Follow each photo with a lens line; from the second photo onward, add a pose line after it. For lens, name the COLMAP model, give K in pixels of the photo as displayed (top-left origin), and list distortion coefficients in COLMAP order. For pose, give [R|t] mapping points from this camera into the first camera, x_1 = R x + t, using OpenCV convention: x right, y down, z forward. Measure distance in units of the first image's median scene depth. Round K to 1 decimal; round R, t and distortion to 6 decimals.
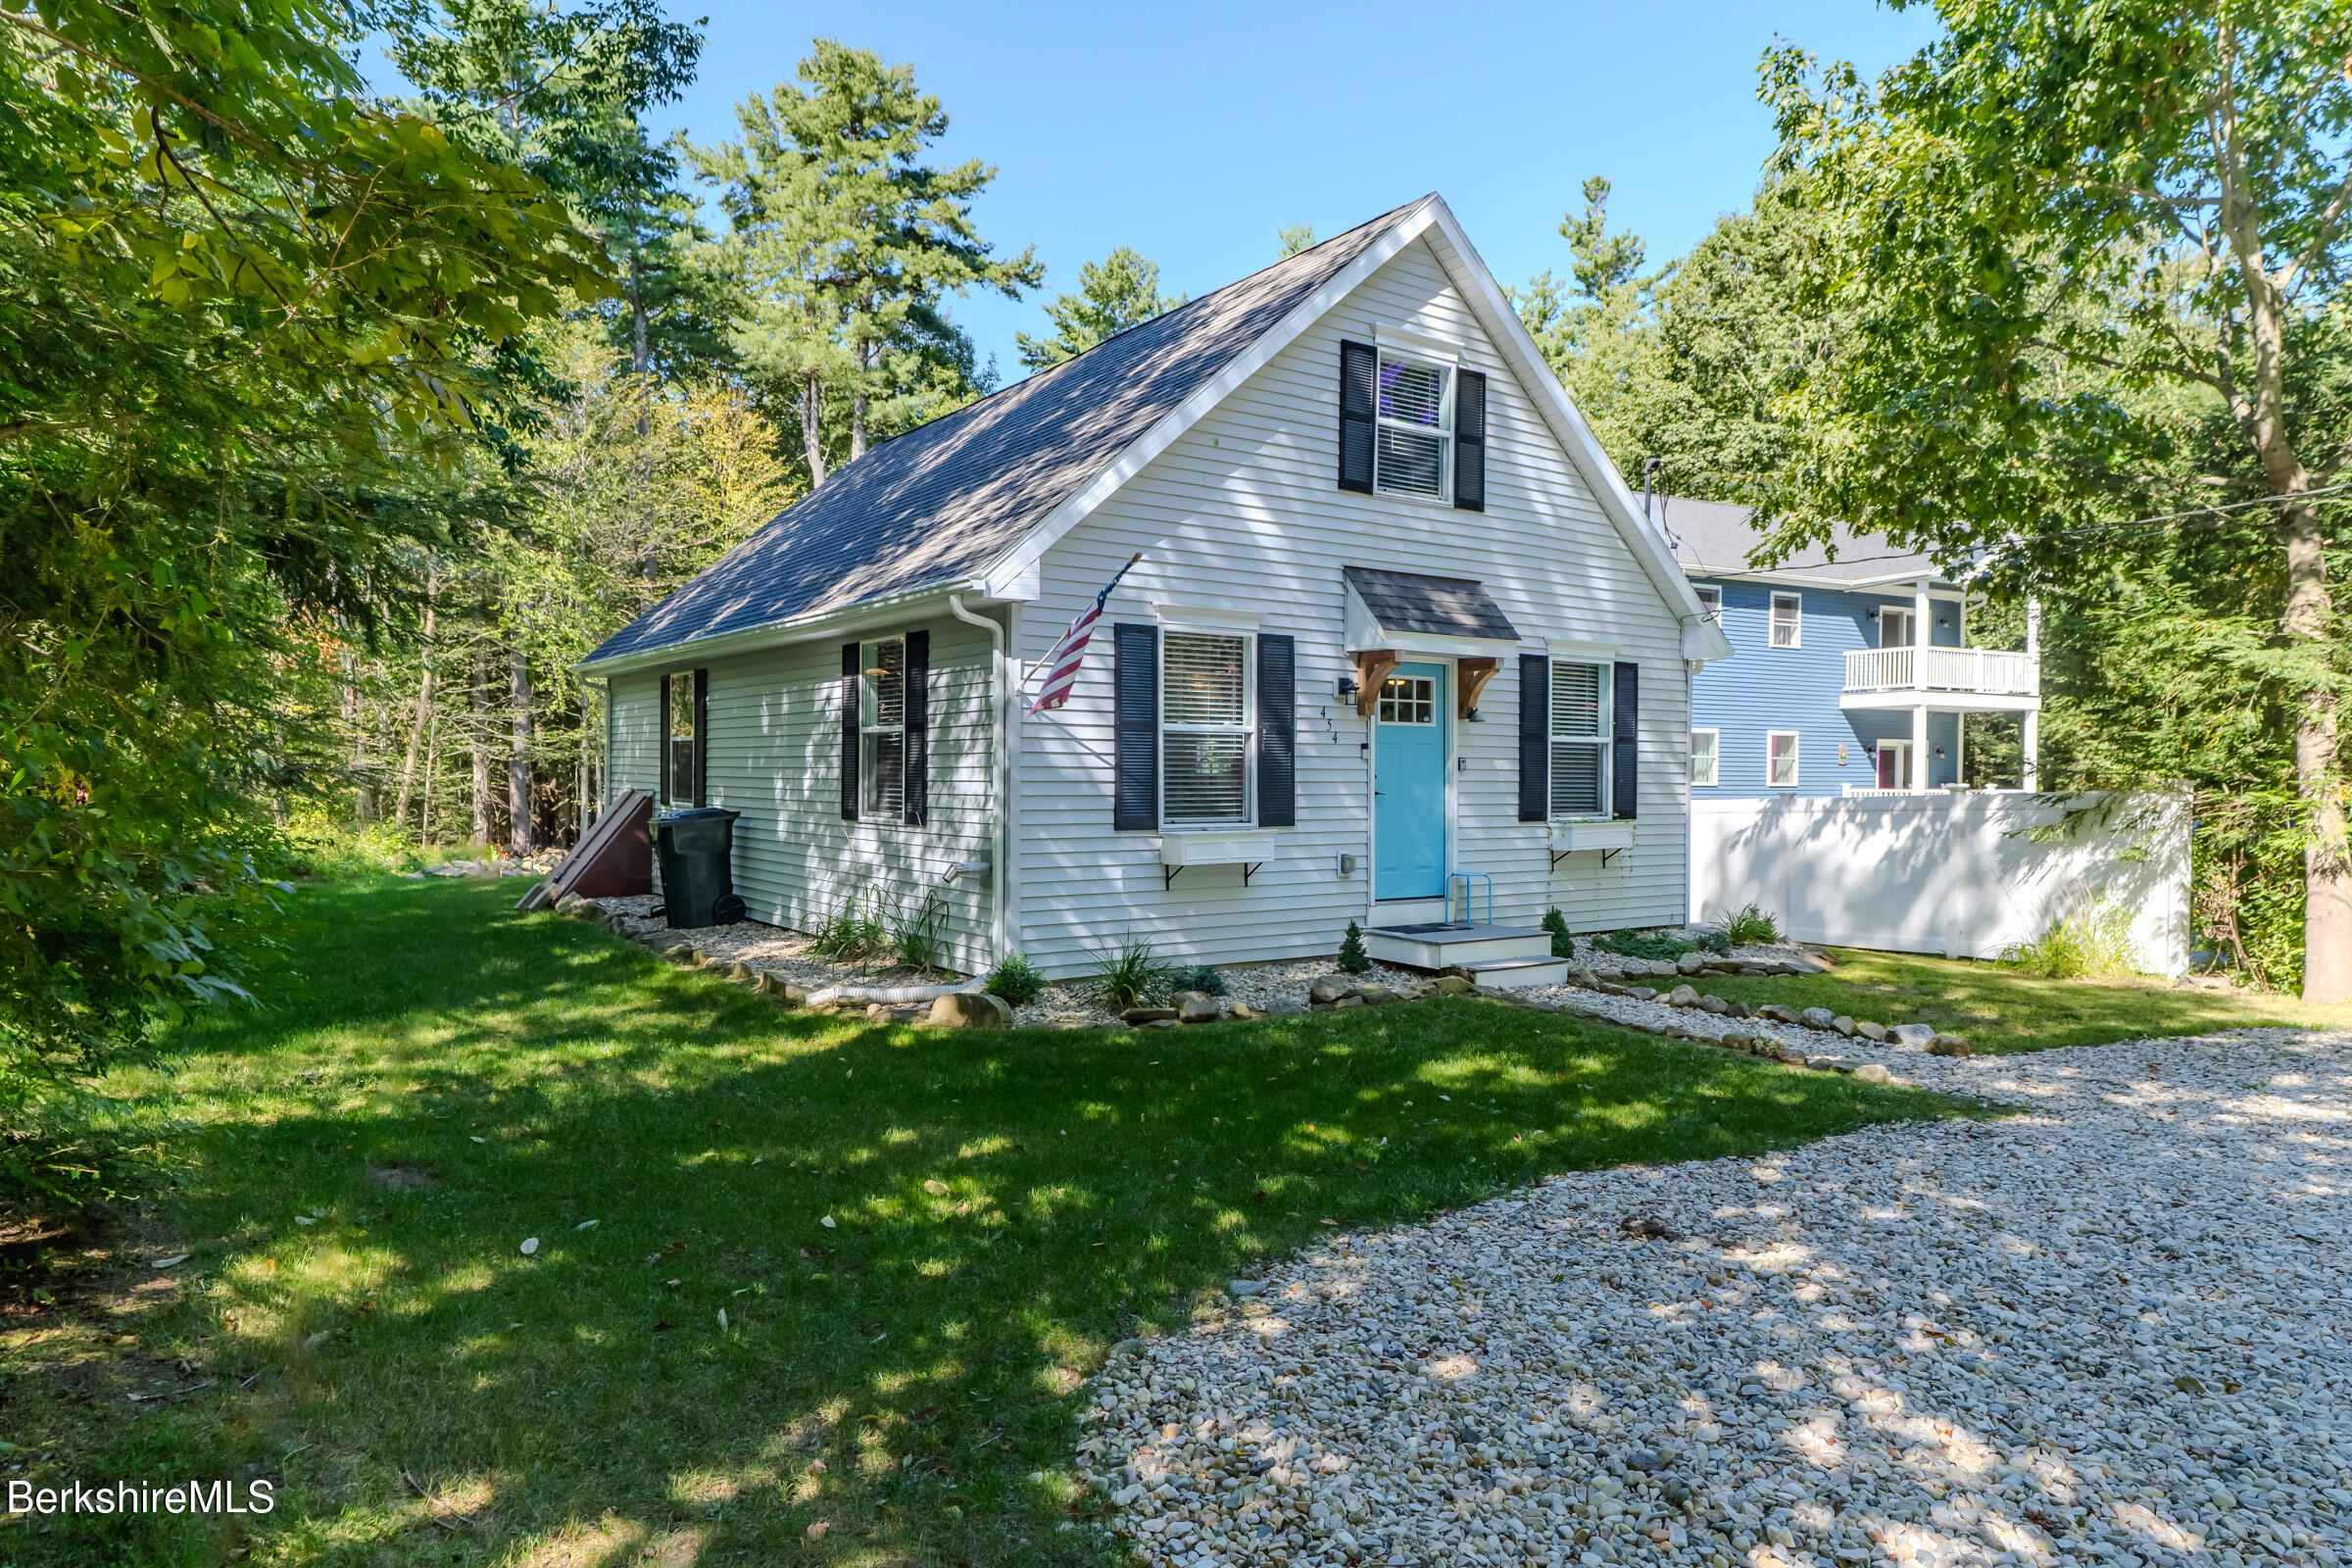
lens RADIAL K [[1456.0, 0, 1176.0], [0, 1456.0, 784.0], [0, 0, 1]] dist [0.001491, 0.000068]
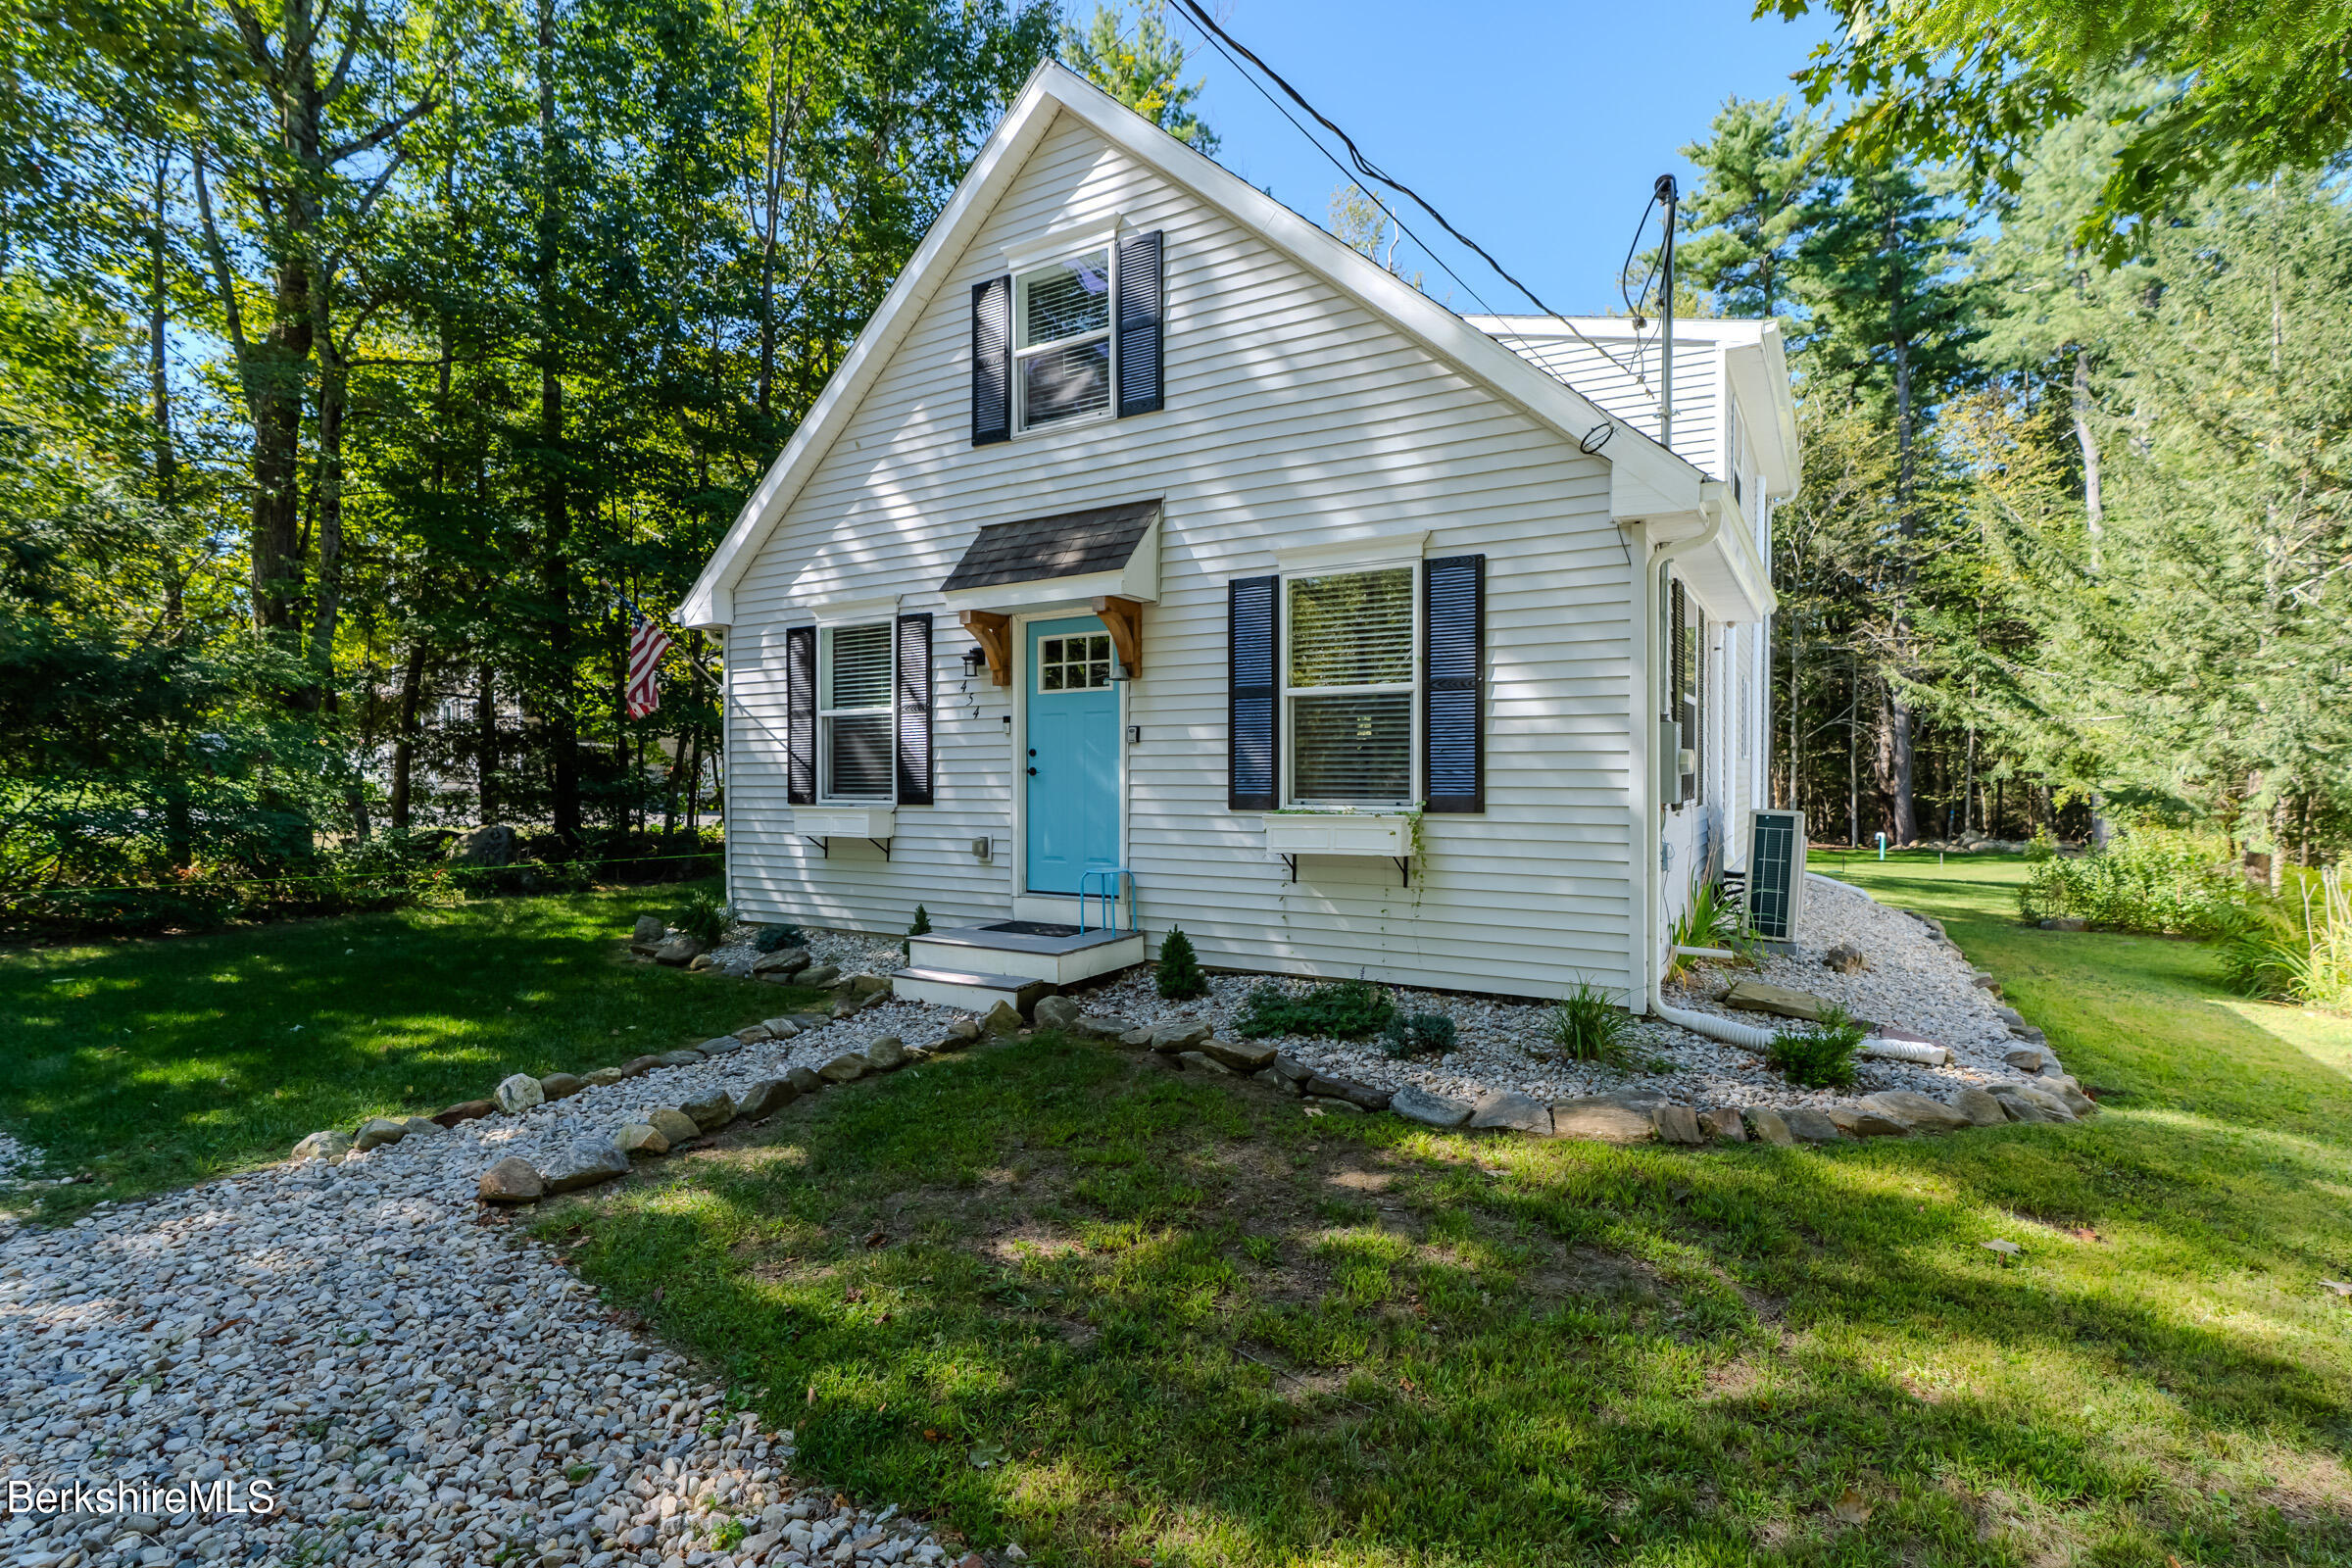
lens RADIAL K [[1125.5, 0, 1176.0], [0, 1125.5, 784.0], [0, 0, 1]] dist [-0.001135, -0.000027]
pose [[0.394896, -0.003569, -0.918719, 0.778177], [-0.002114, 0.999986, -0.004793, 0.016526], [0.918723, 0.003834, 0.394883, 0.782347]]
